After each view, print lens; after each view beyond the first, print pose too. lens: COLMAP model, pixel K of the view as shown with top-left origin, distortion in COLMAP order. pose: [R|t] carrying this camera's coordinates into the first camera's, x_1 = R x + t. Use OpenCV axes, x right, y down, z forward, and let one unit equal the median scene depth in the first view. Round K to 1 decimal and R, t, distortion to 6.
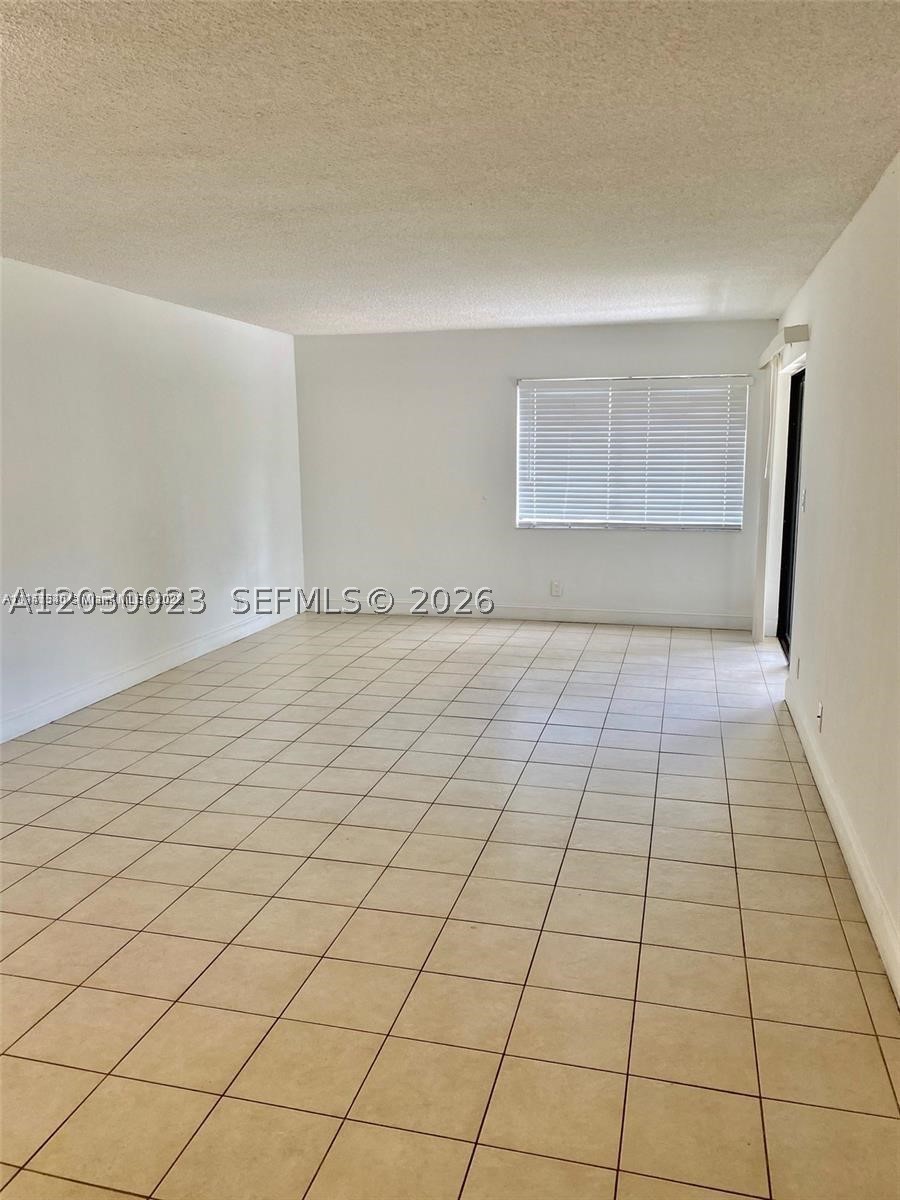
lens RADIAL K [[918.7, 0, 445.8], [0, 918.7, 602.1], [0, 0, 1]] dist [0.032386, -0.015927]
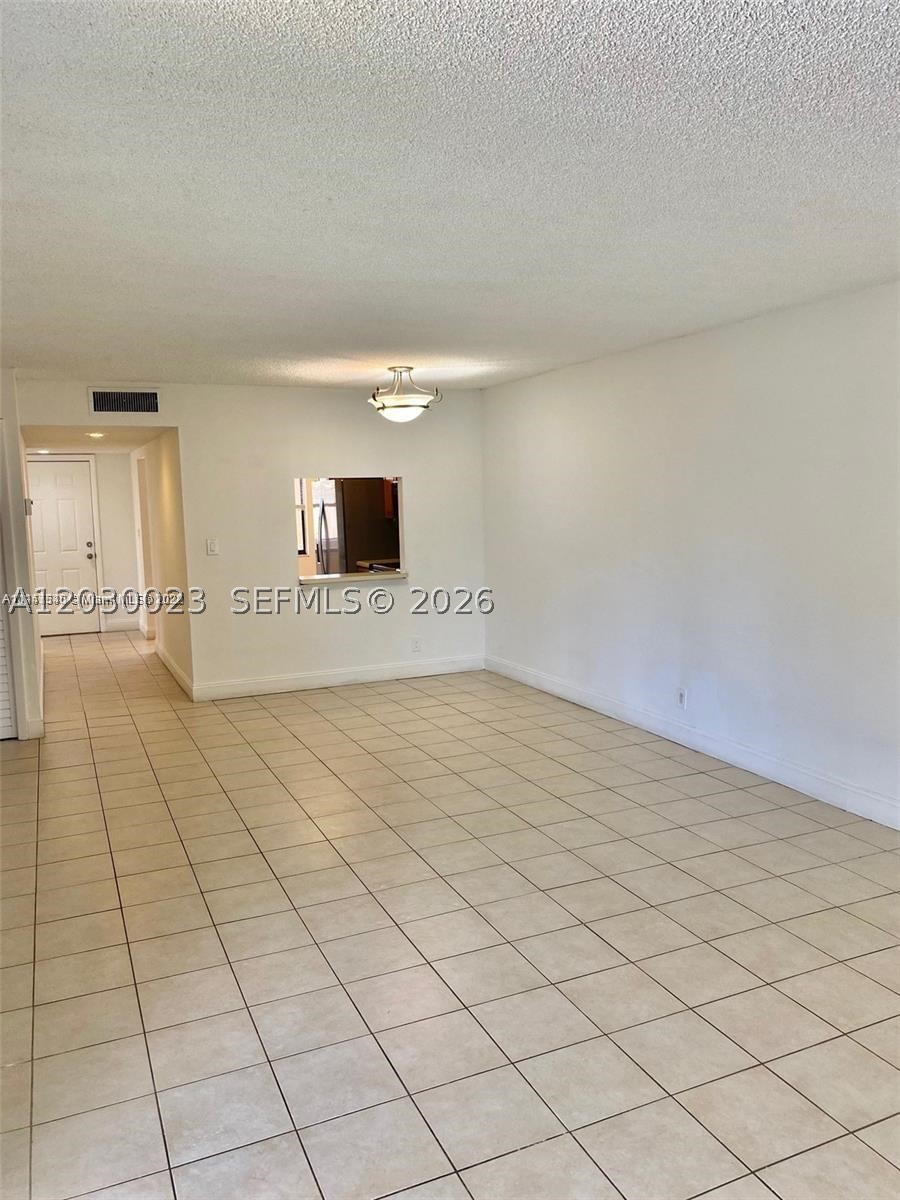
lens RADIAL K [[918.7, 0, 445.8], [0, 918.7, 602.1], [0, 0, 1]] dist [0.032386, -0.015927]
pose [[-0.785896, 0.091647, -0.611529, 0.405684], [-0.087248, 0.962627, 0.256391, -0.264201], [0.612172, 0.254851, -0.748529, 1.465093]]
